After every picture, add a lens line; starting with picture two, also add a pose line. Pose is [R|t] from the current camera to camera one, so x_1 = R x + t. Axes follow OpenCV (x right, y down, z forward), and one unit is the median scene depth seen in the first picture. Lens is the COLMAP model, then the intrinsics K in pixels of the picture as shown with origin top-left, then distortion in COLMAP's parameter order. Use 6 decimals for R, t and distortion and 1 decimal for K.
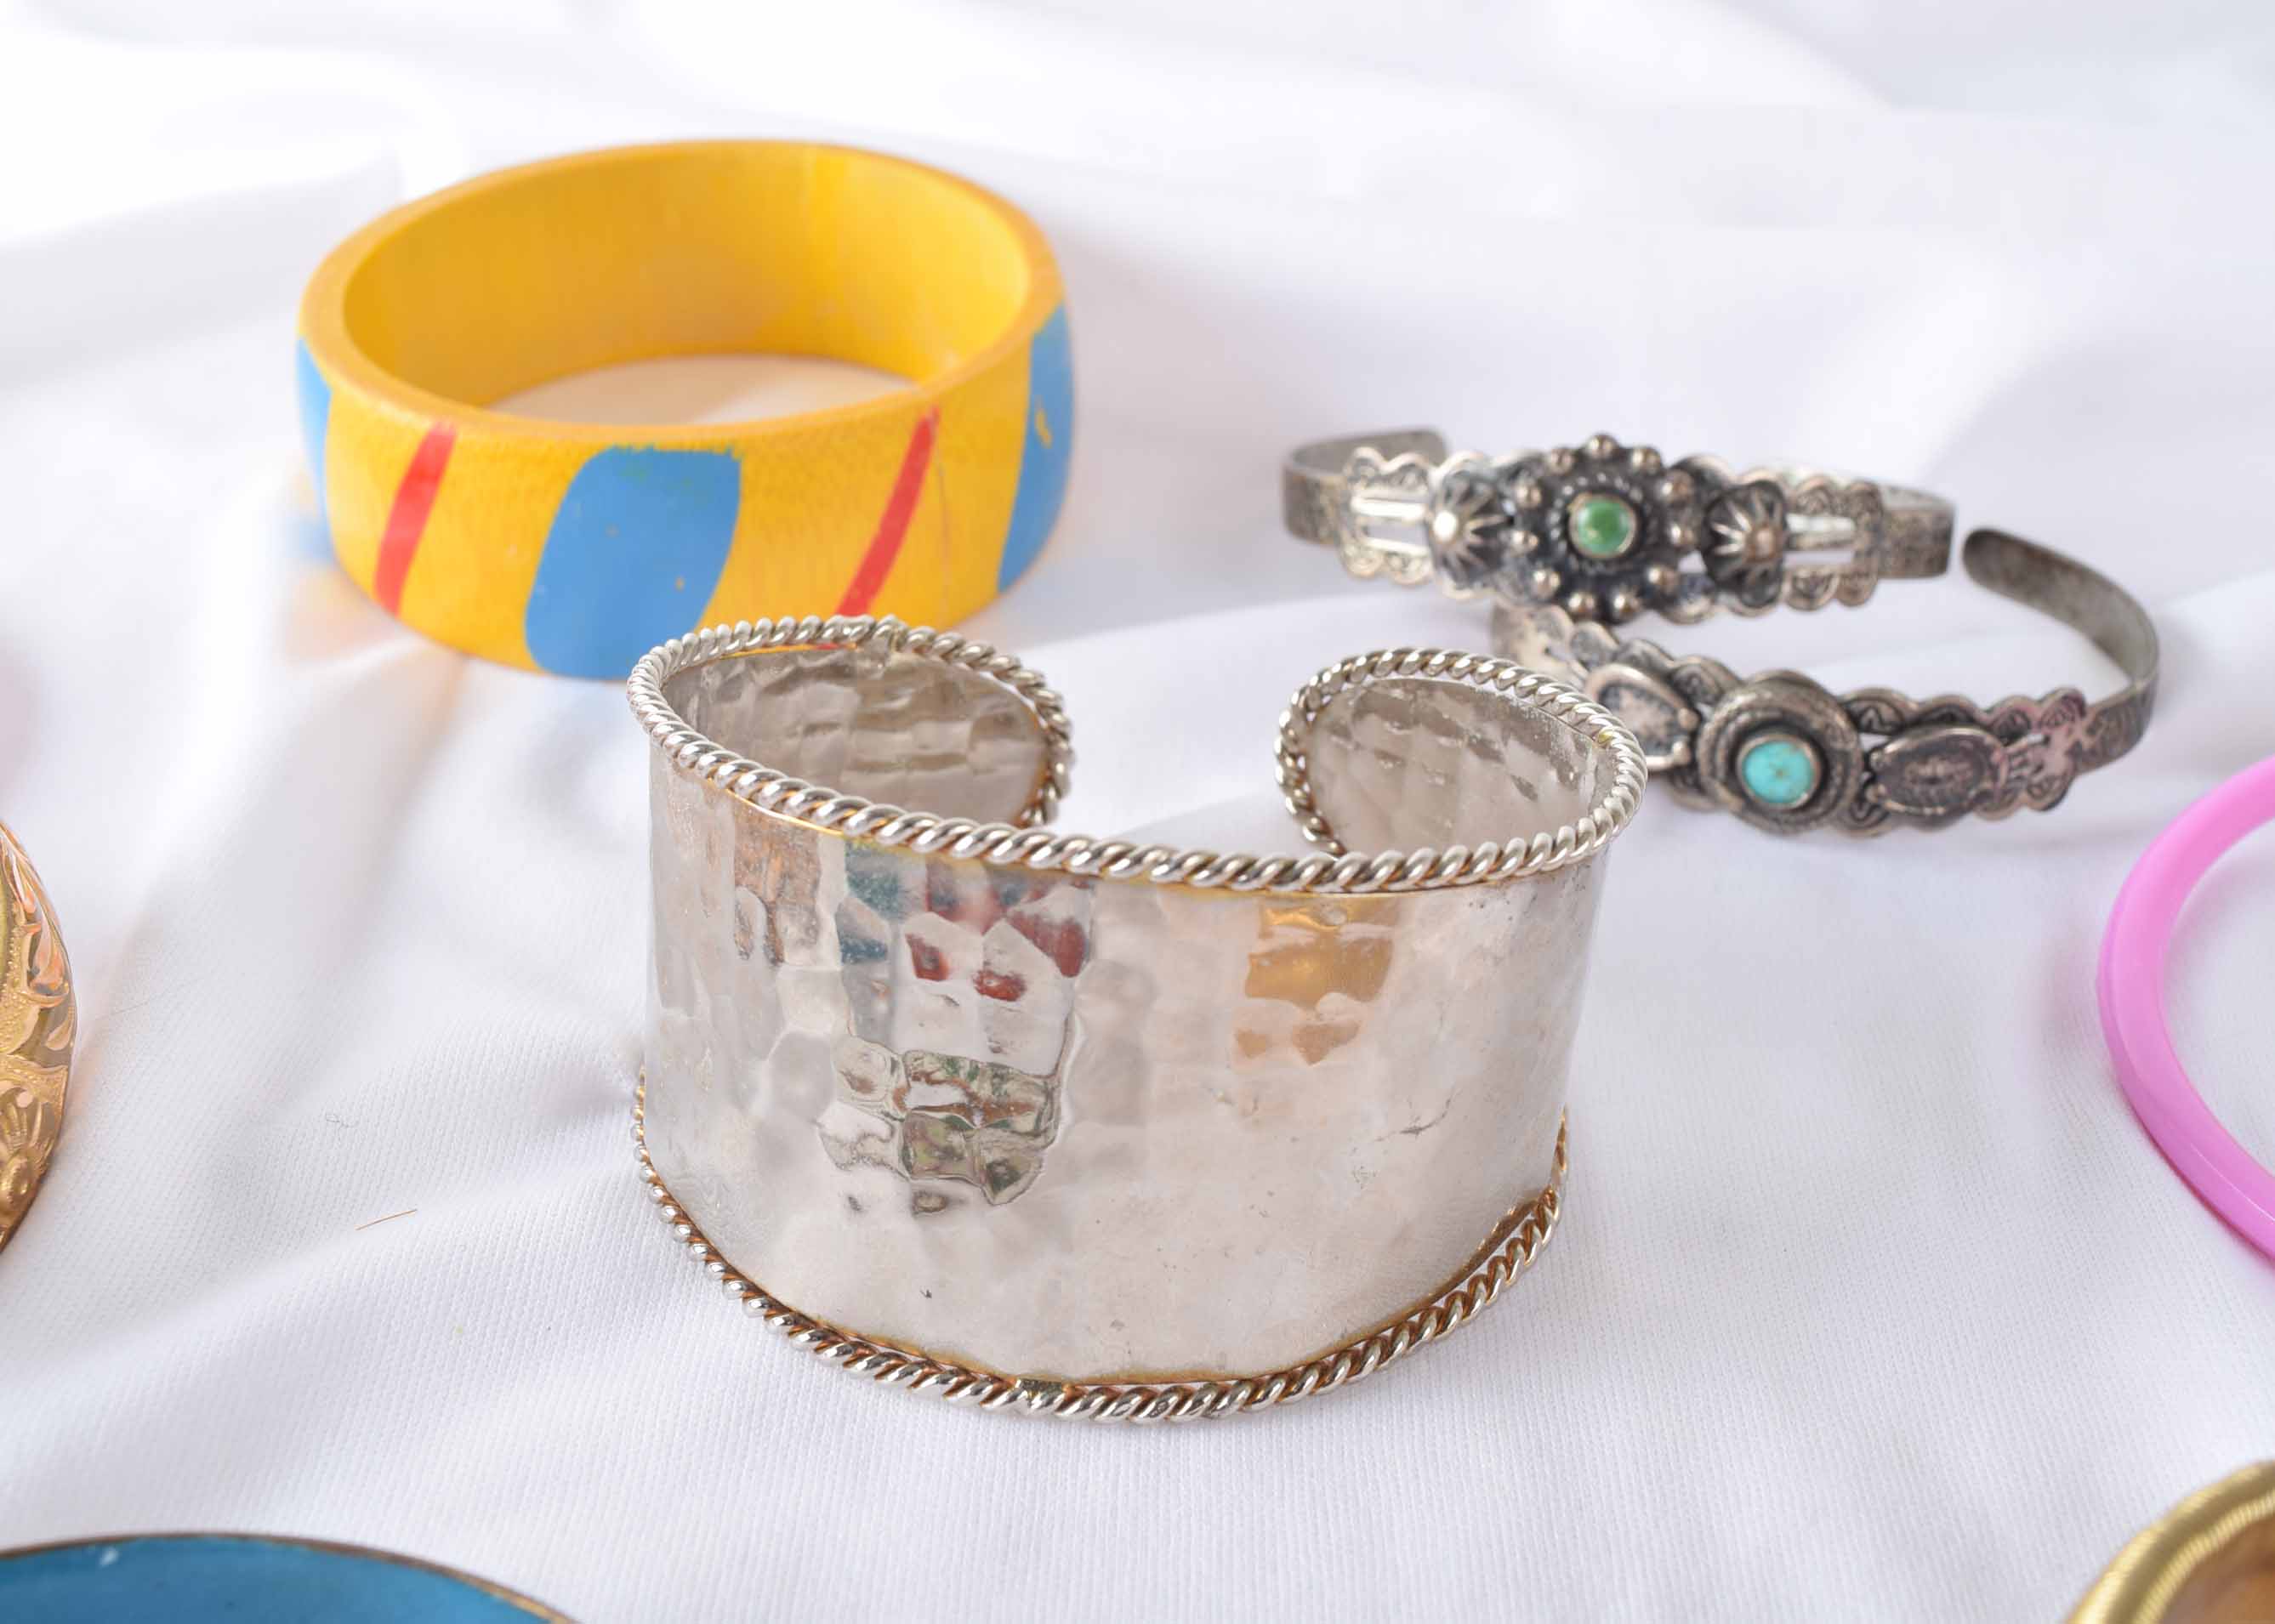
lens RADIAL K [[2982.5, 0, 1155.4], [0, 2982.5, 809.1], [0, 0, 1]] dist [-0.069321, 0.000000]
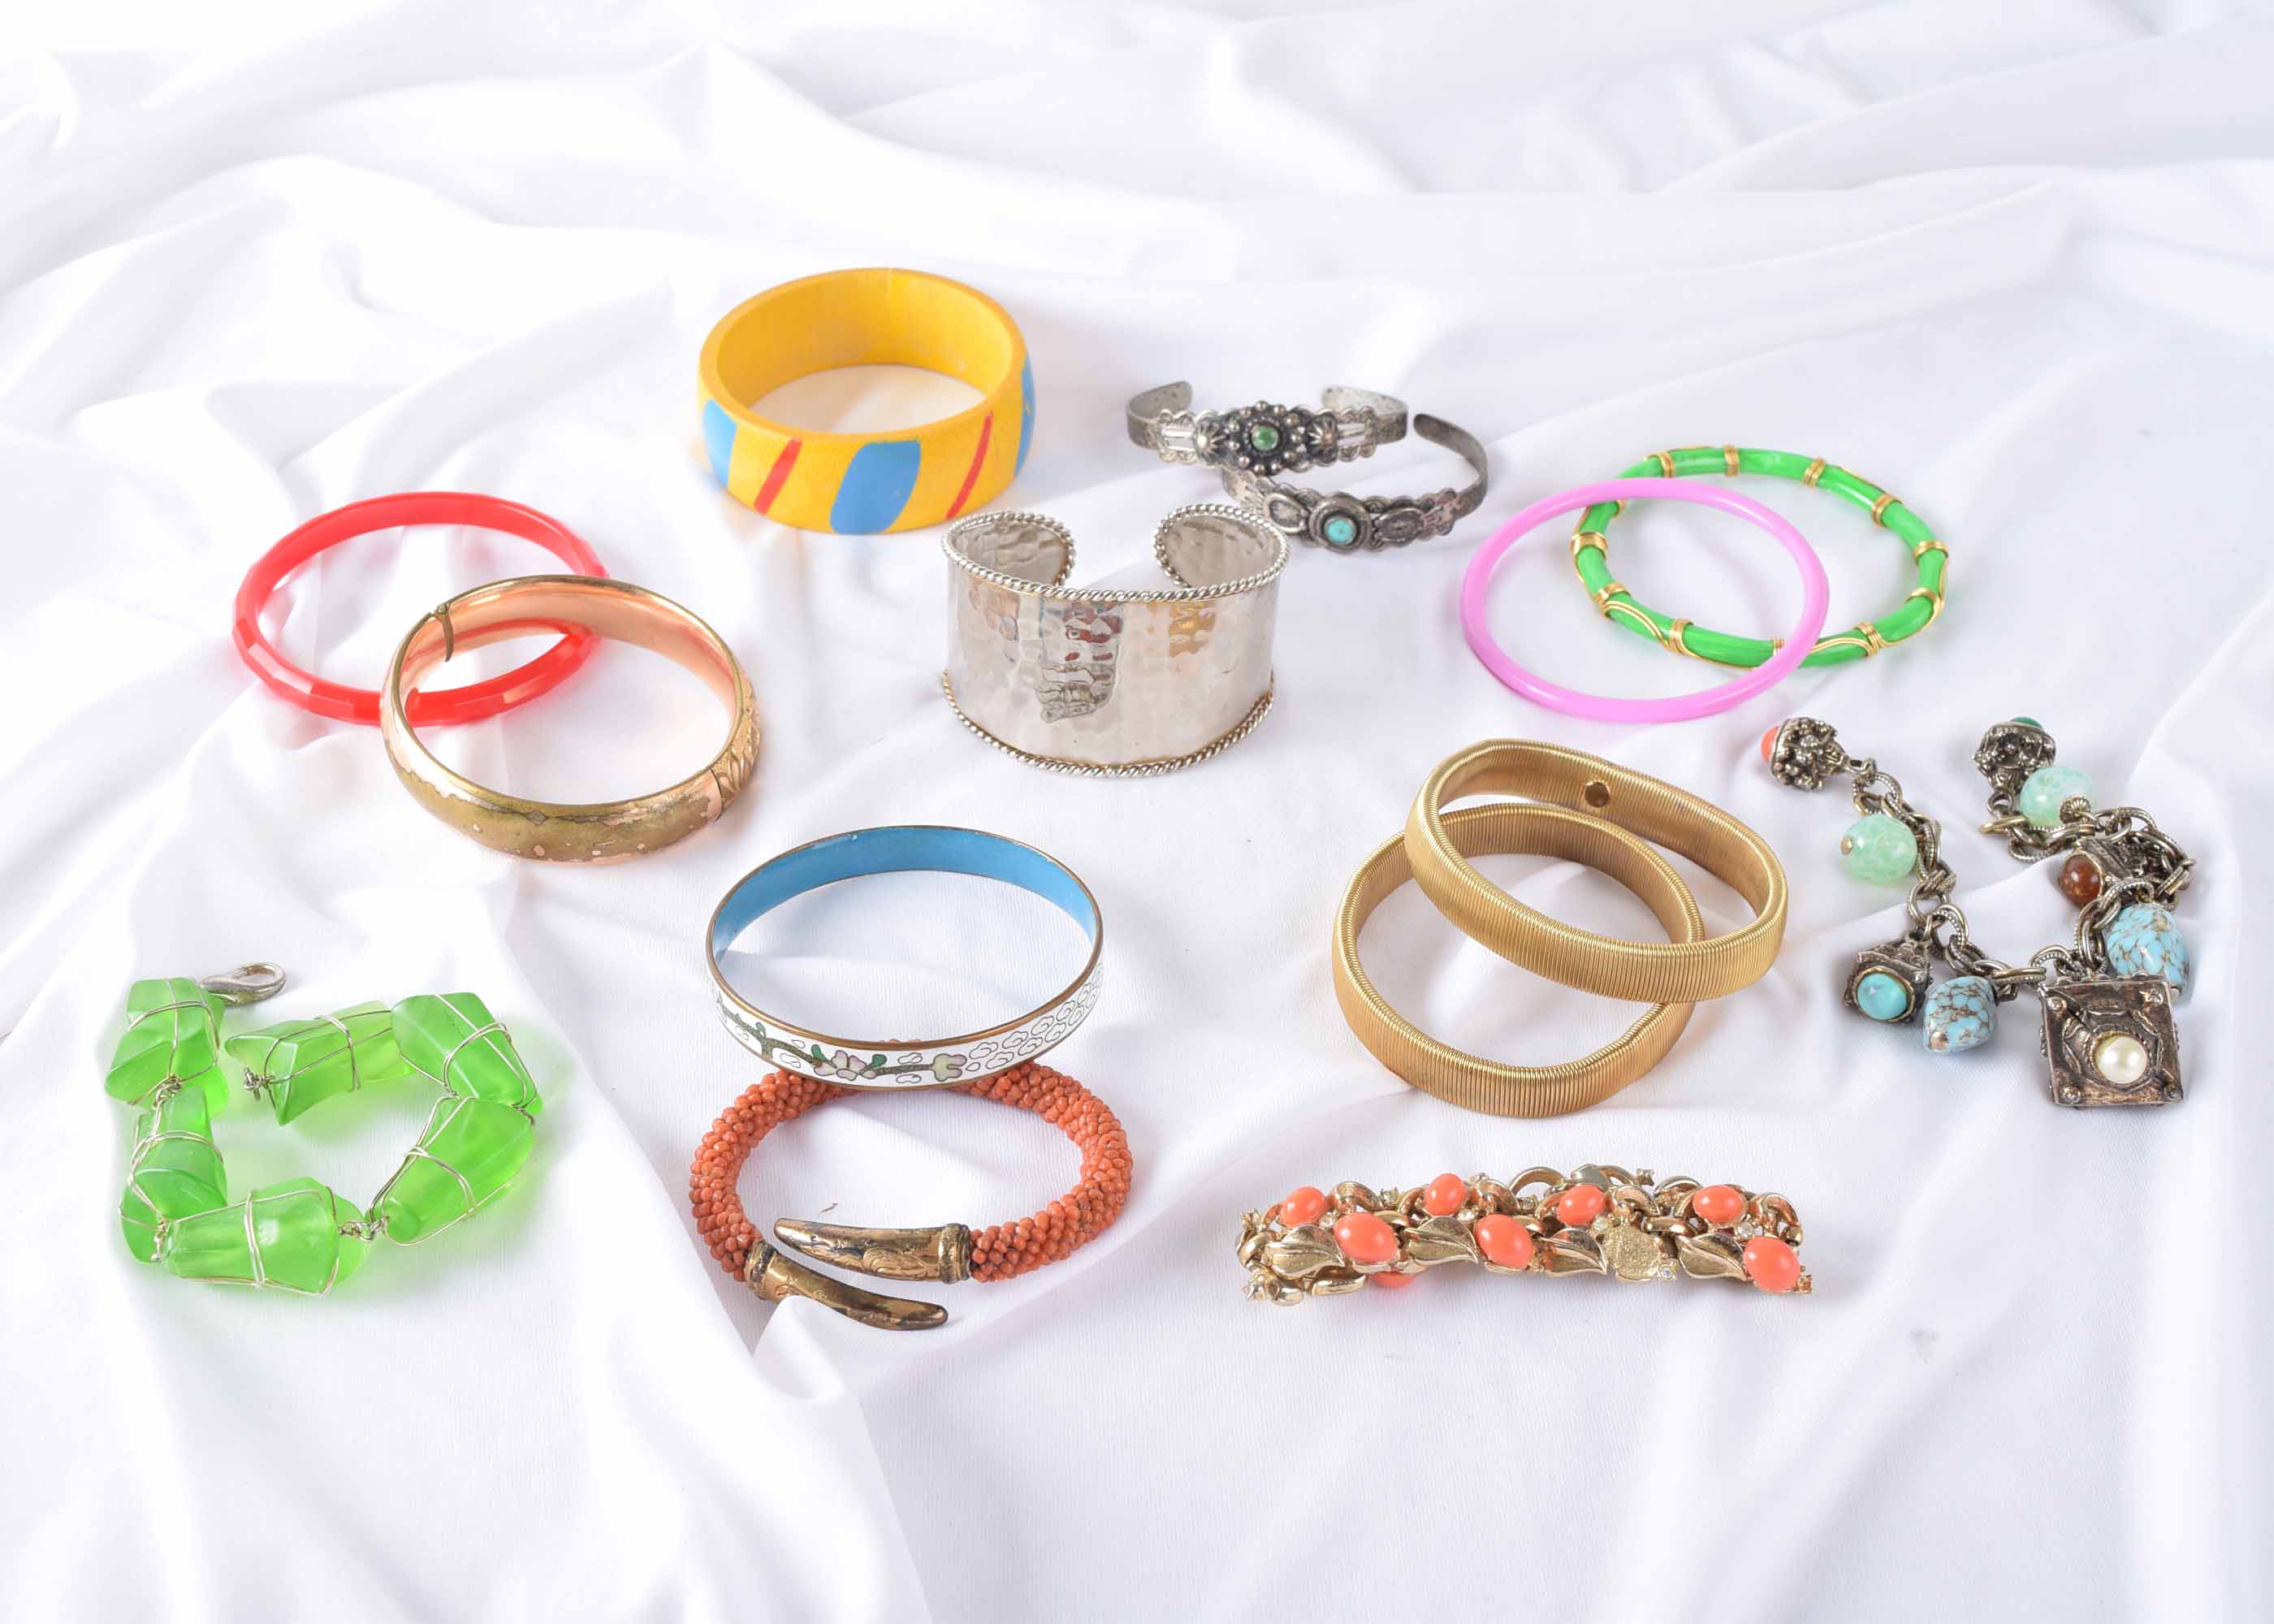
lens RADIAL K [[2664.0, 0, 1136.9], [0, 2664.0, 806.3], [0, 0, 1]] dist [-0.031068, 0.000000]
pose [[0.990299, -0.104846, 0.091183, -0.204685], [0.093005, 0.987709, 0.125623, -0.083721], [-0.103233, -0.115924, 0.987879, -1.312282]]
